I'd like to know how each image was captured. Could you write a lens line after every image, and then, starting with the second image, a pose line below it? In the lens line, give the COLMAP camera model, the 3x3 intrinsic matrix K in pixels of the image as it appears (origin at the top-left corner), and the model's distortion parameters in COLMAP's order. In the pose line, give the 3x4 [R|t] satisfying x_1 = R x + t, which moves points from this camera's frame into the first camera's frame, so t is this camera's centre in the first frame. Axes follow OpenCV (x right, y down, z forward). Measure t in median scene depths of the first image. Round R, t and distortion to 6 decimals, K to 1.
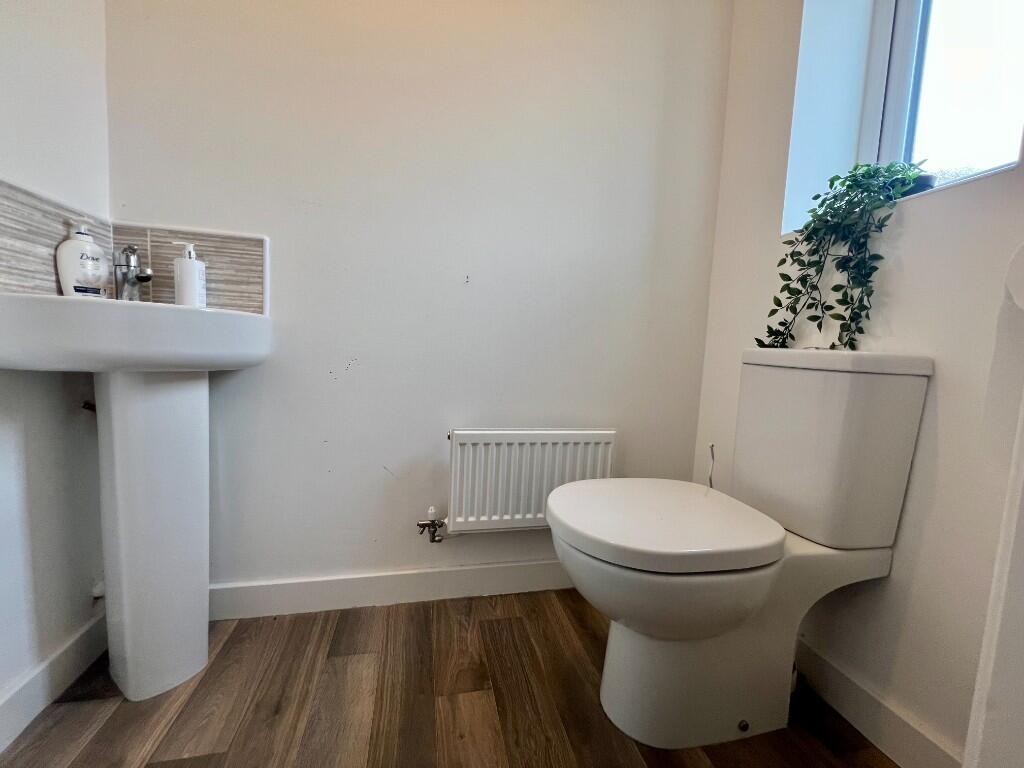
lens RADIAL K [[411.4, 0, 512.0], [0, 411.4, 384.0], [0, 0, 1]] dist [0.001121, 0.000030]
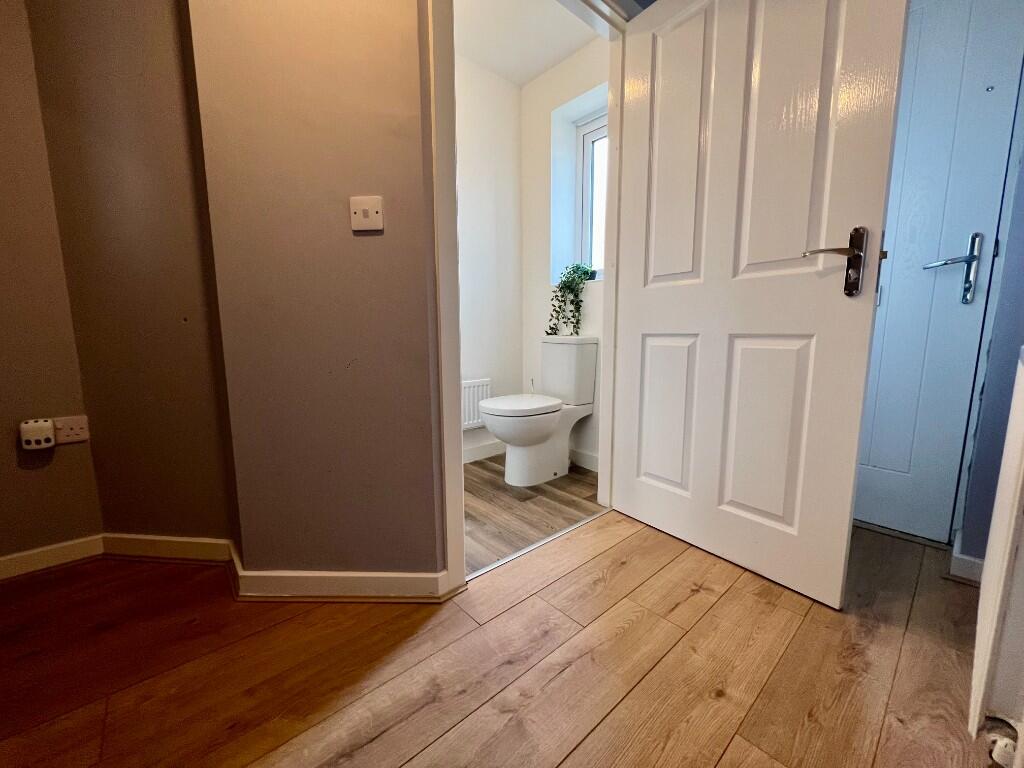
lens RADIAL K [[411.4, 0, 512.0], [0, 411.4, 384.0], [0, 0, 1]] dist [0.001121, 0.000030]
pose [[0.880126, -0.117437, 0.459985, -0.796076], [0.089617, 0.992599, 0.081946, -0.023000], [-0.466204, -0.030901, 0.884137, -1.149630]]
